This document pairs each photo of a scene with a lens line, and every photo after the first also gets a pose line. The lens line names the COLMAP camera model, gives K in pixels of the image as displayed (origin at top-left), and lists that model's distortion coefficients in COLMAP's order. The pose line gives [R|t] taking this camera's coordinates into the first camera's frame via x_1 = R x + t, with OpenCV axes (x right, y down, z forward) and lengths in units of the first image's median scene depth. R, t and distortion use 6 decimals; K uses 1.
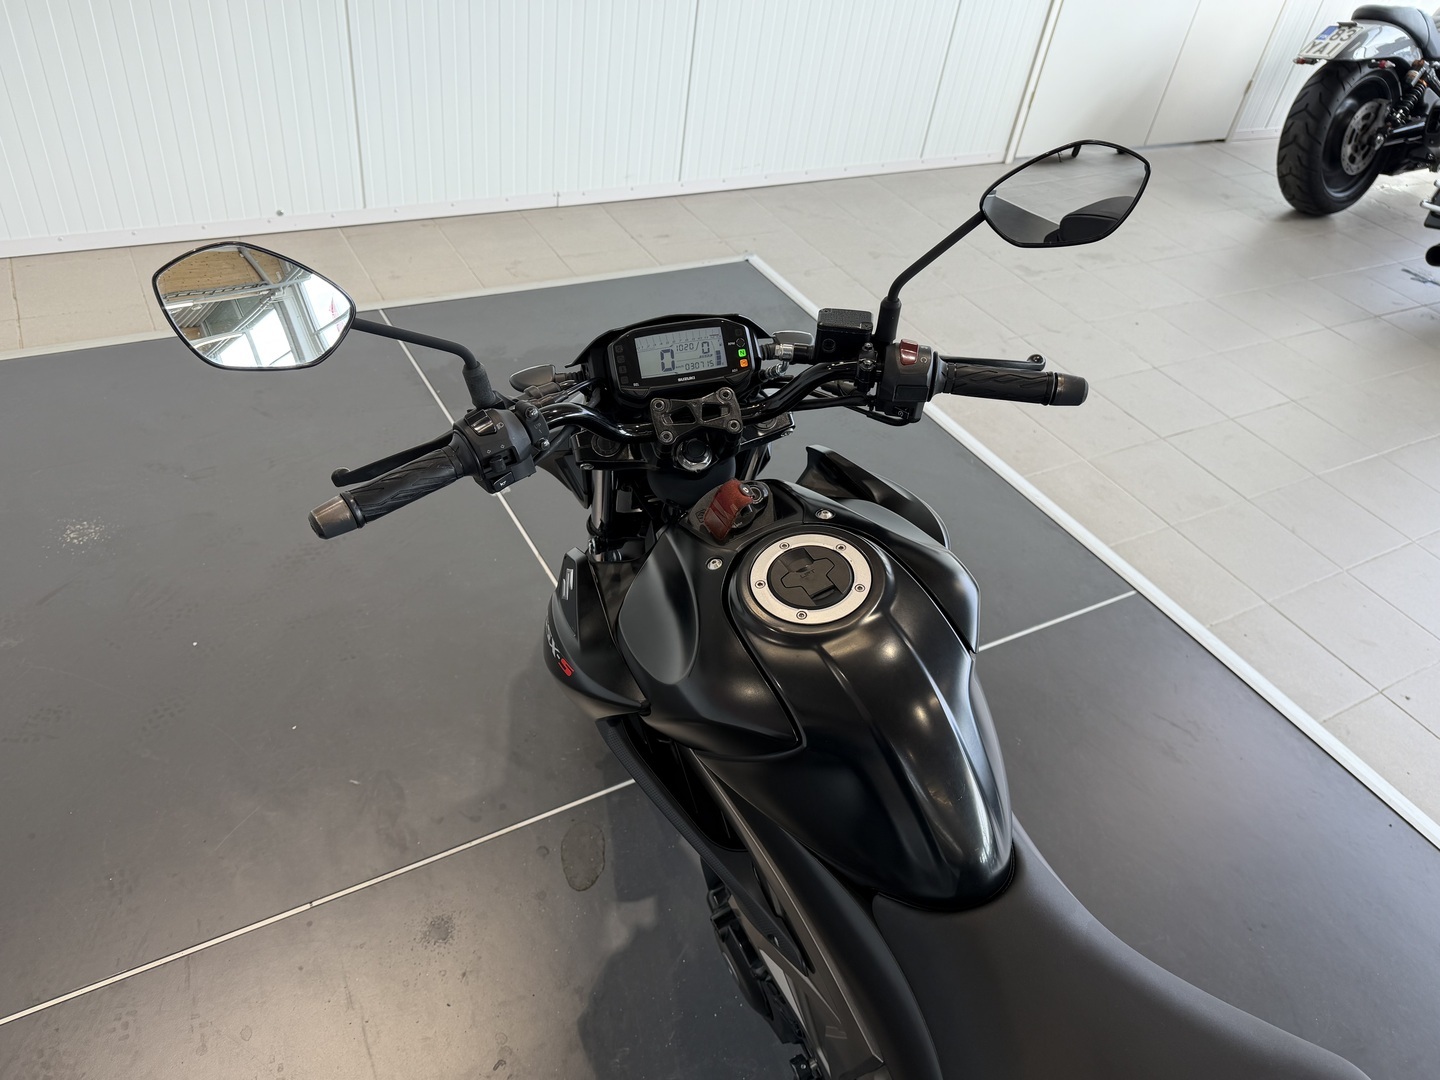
lens RADIAL K [[1051.5, 0, 720.0], [0, 1051.5, 540.0], [0, 0, 1]] dist [-0.004952, -0.002379]
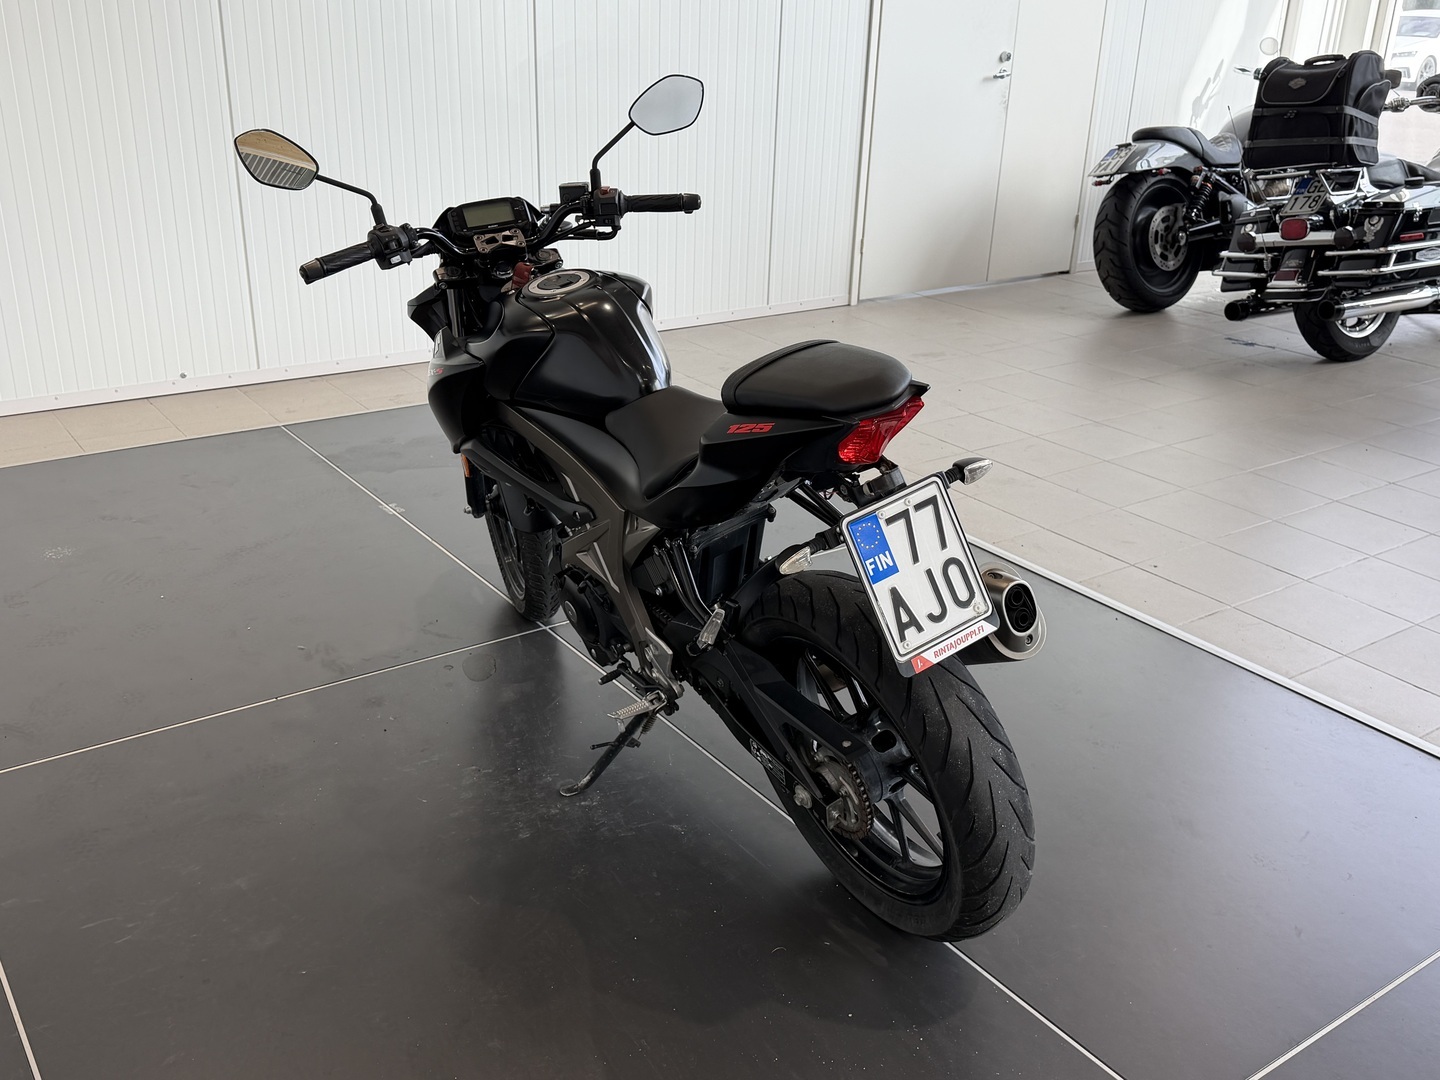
lens RADIAL K [[1356.0, 0, 720.0], [0, 1356.0, 540.0], [0, 0, 1]] dist [0.191491, -0.435090]
pose [[0.990685, -0.126812, 0.049625, 0.042342], [0.135796, 0.947185, -0.290516, 0.274129], [-0.010163, 0.294549, 0.955582, -0.280667]]
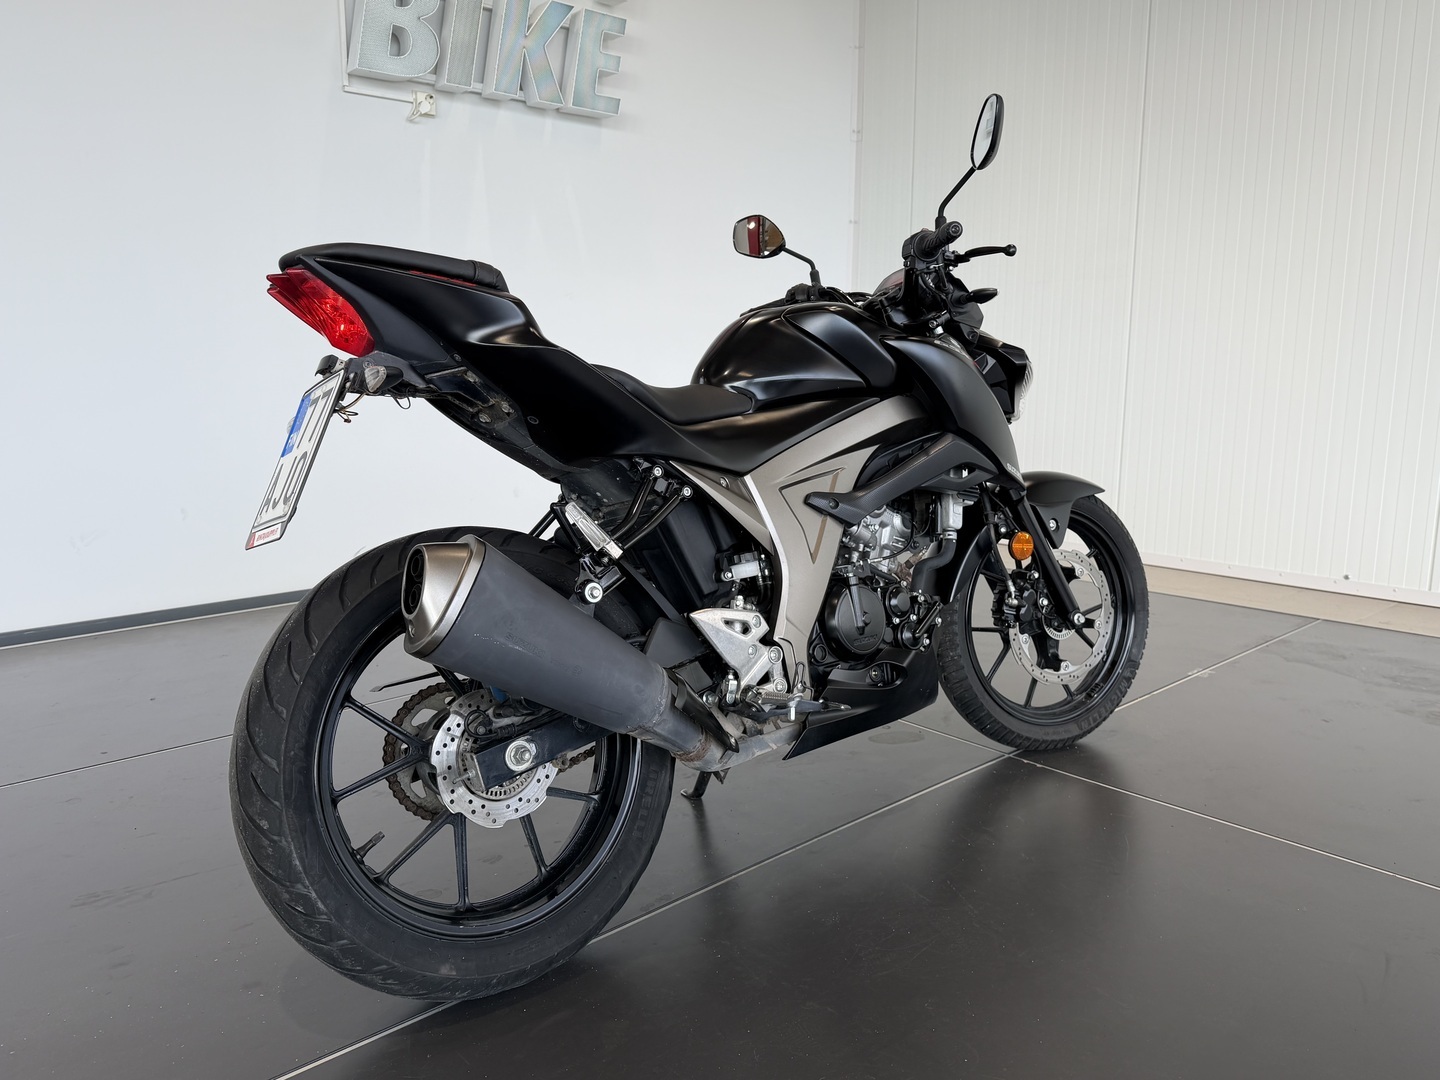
lens RADIAL K [[1036.4, 0, 720.0], [0, 1036.4, 540.0], [0, 0, 1]] dist [0.108180, -0.172516]
pose [[0.210333, 0.033971, -0.977039, 0.439520], [-0.608343, 0.786884, -0.103603, 0.148108], [0.765297, 0.616166, 0.186174, 0.167077]]
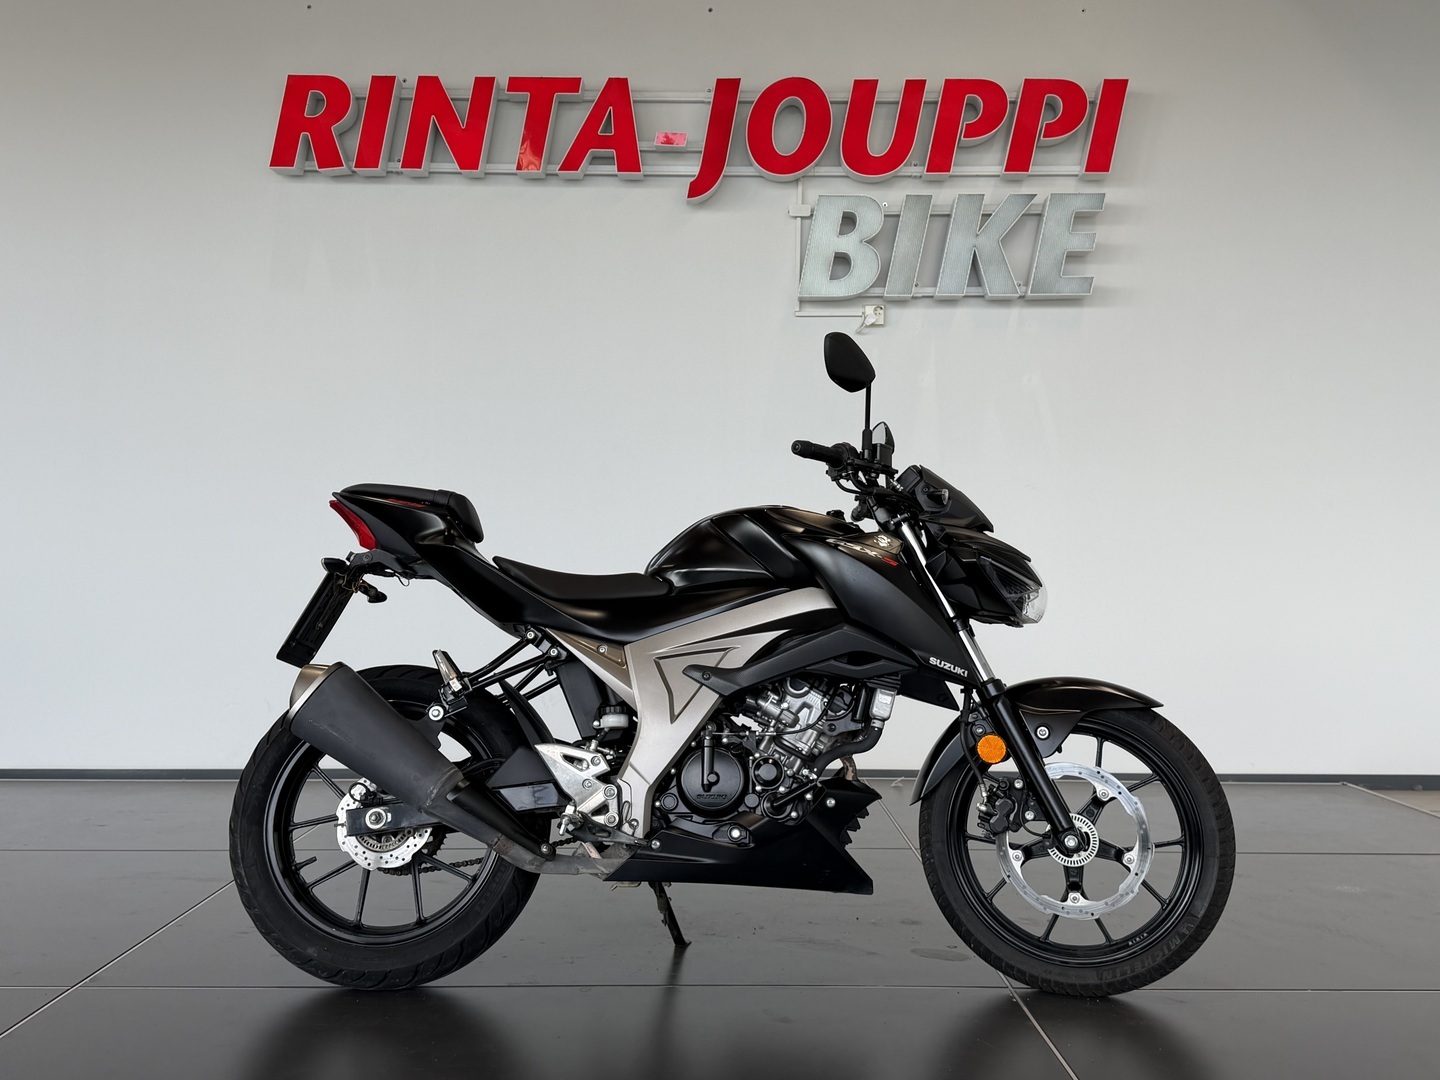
lens RADIAL K [[1356.0, 0, 720.0], [0, 1356.0, 540.0], [0, 0, 1]] dist [0.191491, -0.435090]
pose [[-0.474905, -0.142675, -0.868394, 0.591733], [-0.619187, 0.755375, 0.214513, -0.106394], [0.625358, 0.639572, -0.447074, 0.497095]]
